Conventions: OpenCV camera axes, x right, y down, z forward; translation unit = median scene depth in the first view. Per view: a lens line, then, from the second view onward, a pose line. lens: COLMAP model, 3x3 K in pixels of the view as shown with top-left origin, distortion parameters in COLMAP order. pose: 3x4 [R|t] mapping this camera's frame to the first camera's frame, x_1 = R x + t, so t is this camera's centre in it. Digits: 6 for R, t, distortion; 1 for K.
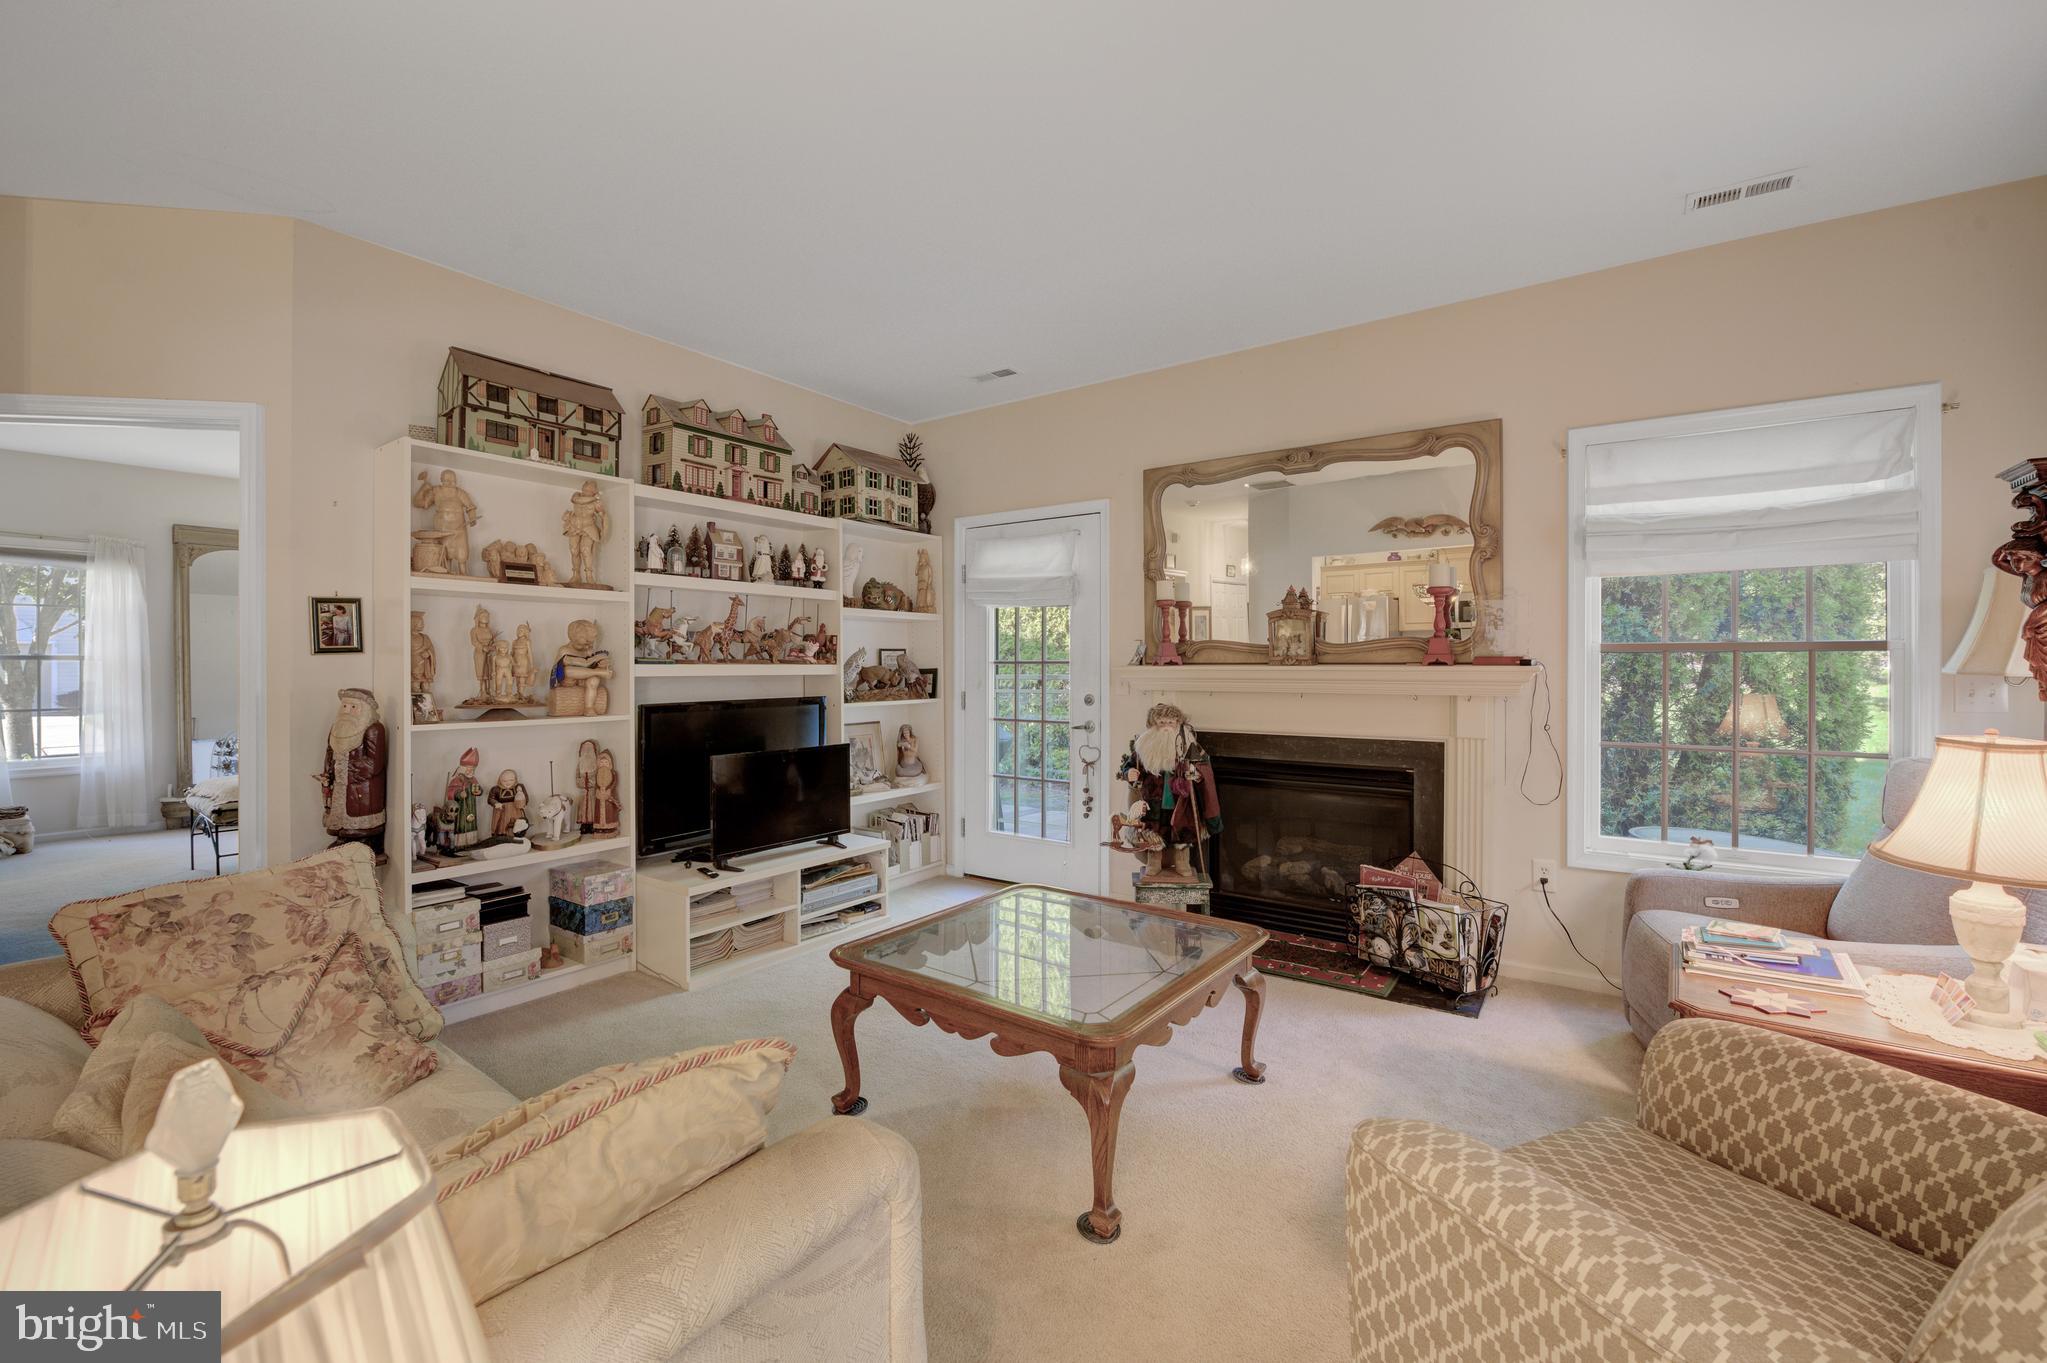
lens RADIAL K [[847.0, 0, 1013.7], [0, 847.0, 666.9], [0, 0, 1]] dist [-0.017875, -0.000771]
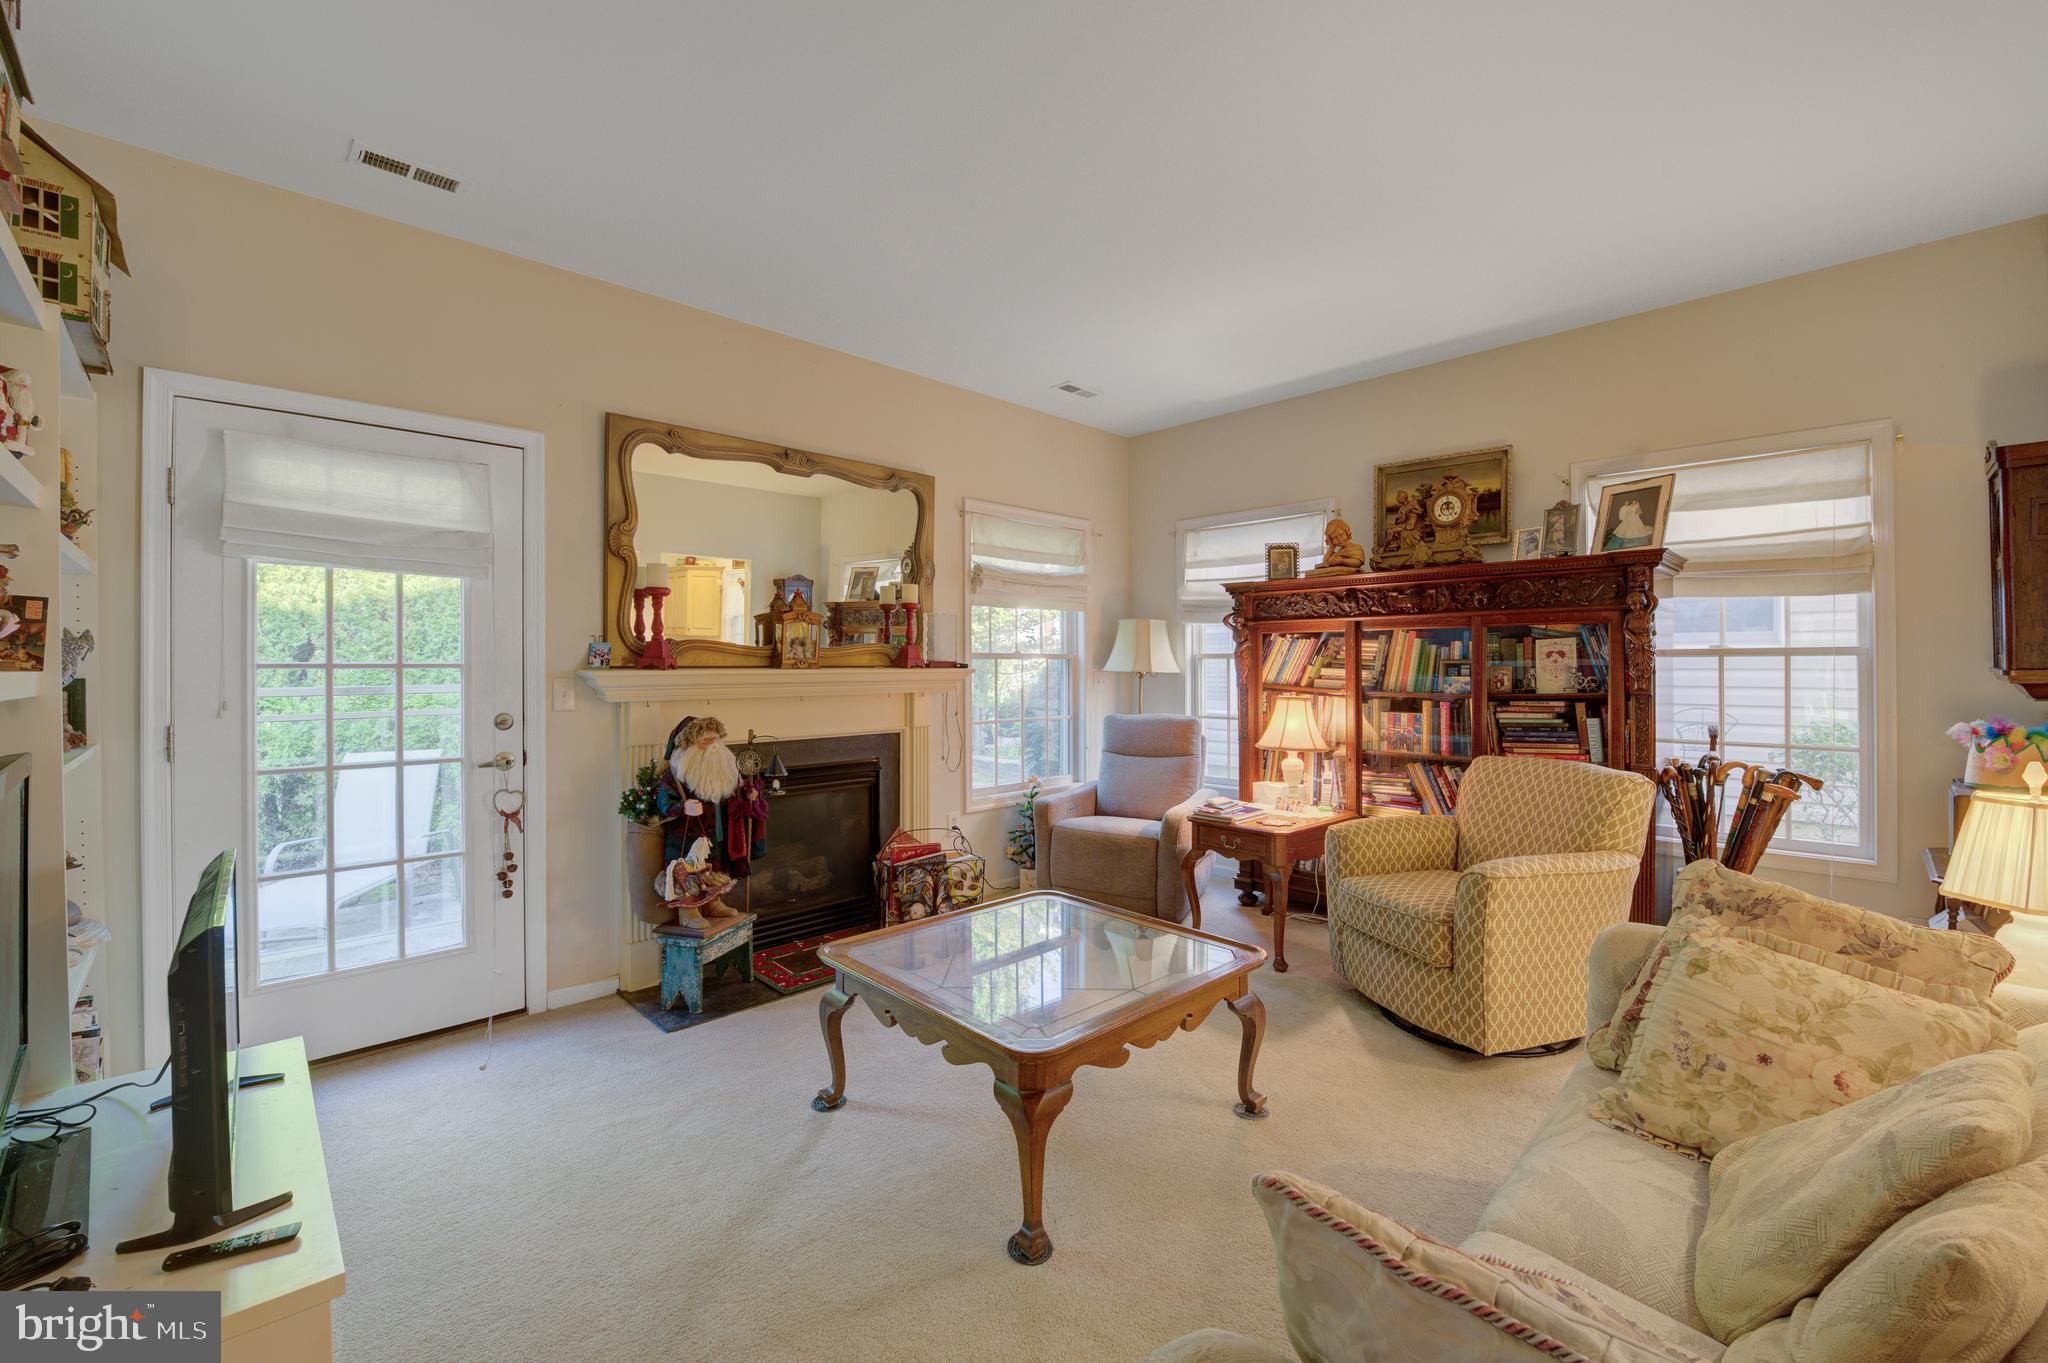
lens RADIAL K [[838.4, 0, 1068.4], [0, 838.4, 661.8], [0, 0, 1]] dist [-0.018049, -0.000113]
pose [[0.147693, 0.003423, 0.989027, -0.547475], [0.005760, 0.999974, -0.004321, -0.003728], [-0.989017, 0.006335, 0.147669, 0.504571]]
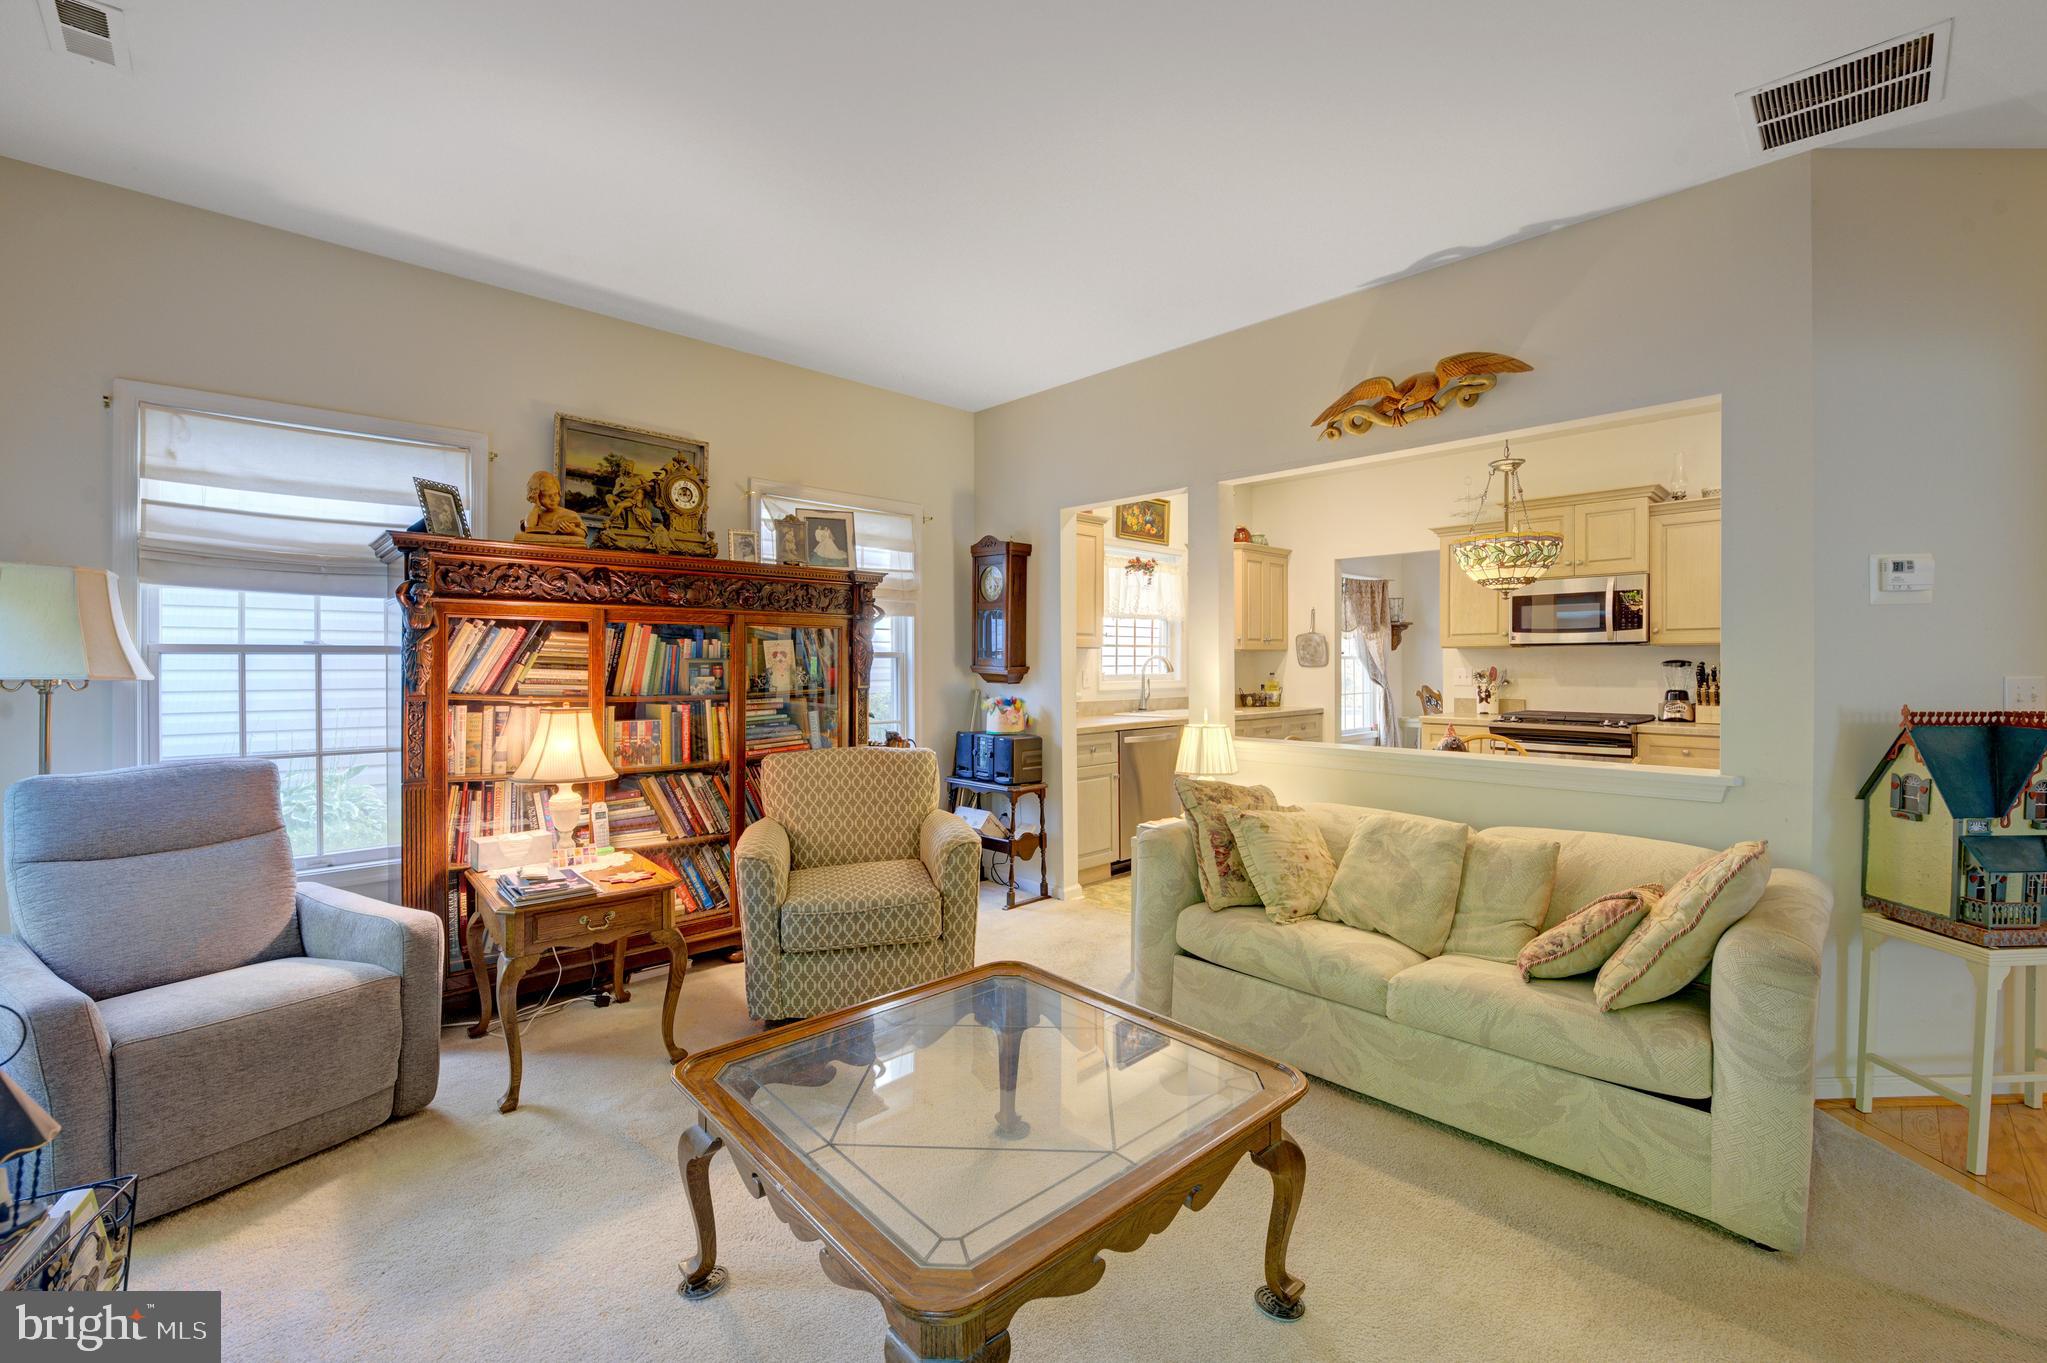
lens RADIAL K [[847.0, 0, 1027.8], [0, 847.0, 667.6], [0, 0, 1]] dist [-0.017875, -0.000771]
pose [[-0.982574, -0.000502, 0.185870, -0.069649], [0.000927, 0.999971, 0.007603, -0.004834], [-0.185869, 0.007643, -0.982545, 1.013800]]
